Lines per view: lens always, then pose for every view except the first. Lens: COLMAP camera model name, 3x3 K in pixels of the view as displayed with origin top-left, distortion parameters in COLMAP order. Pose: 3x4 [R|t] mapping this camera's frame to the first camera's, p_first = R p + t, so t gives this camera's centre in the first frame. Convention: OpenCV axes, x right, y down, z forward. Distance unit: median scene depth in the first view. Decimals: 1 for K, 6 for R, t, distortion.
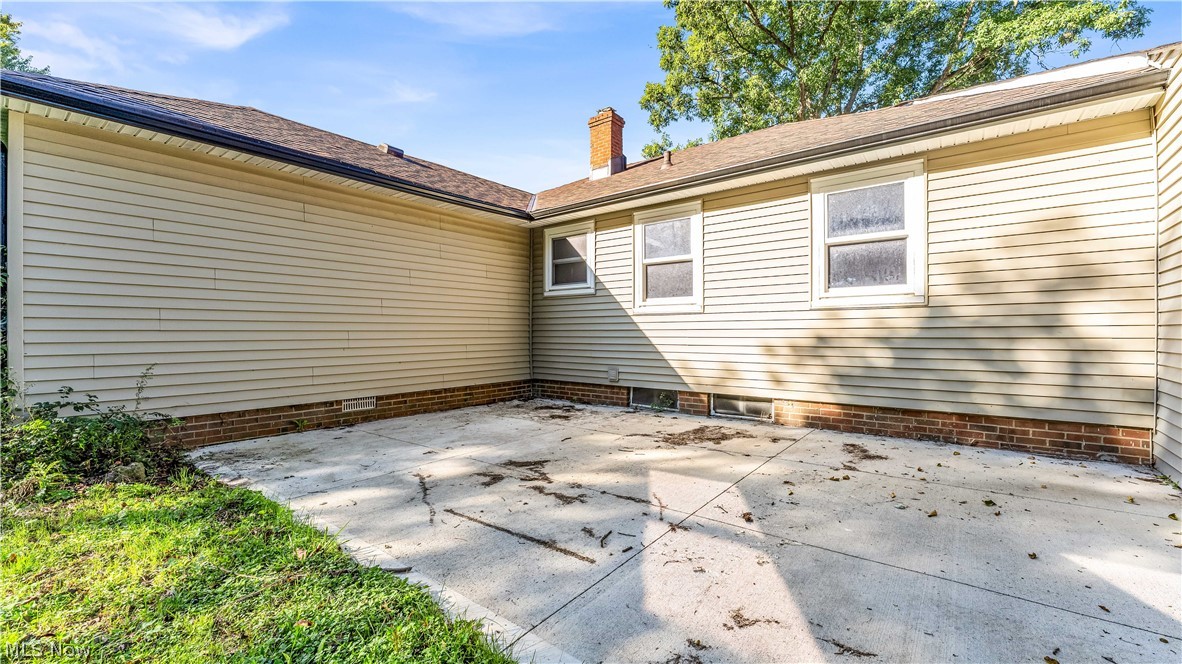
lens RADIAL K [[479.1, 0, 597.1], [0, 479.1, 329.5], [0, 0, 1]] dist [0.000618, -0.000005]
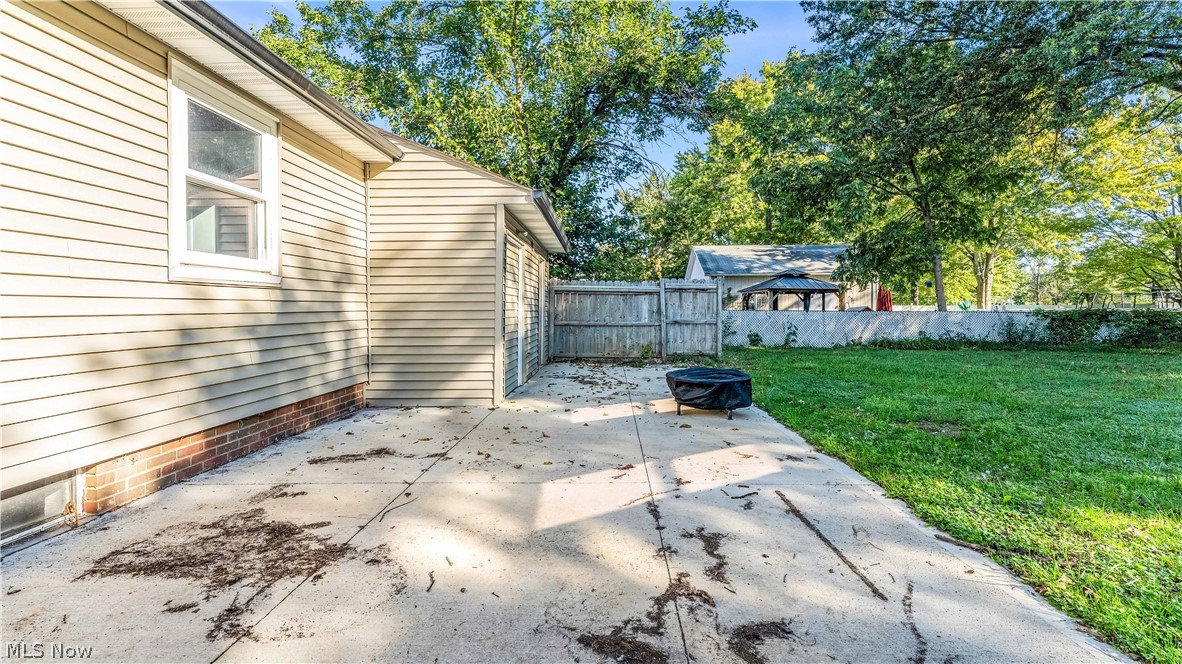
lens RADIAL K [[481.5, 0, 611.3], [0, 481.5, 312.2], [0, 0, 1]] dist [0.000027, -0.000145]
pose [[-0.607275, 0.000782, 0.794491, -0.381052], [0.004387, 0.999988, 0.002369, -0.004697], [-0.794479, 0.004924, -0.607271, 1.056721]]
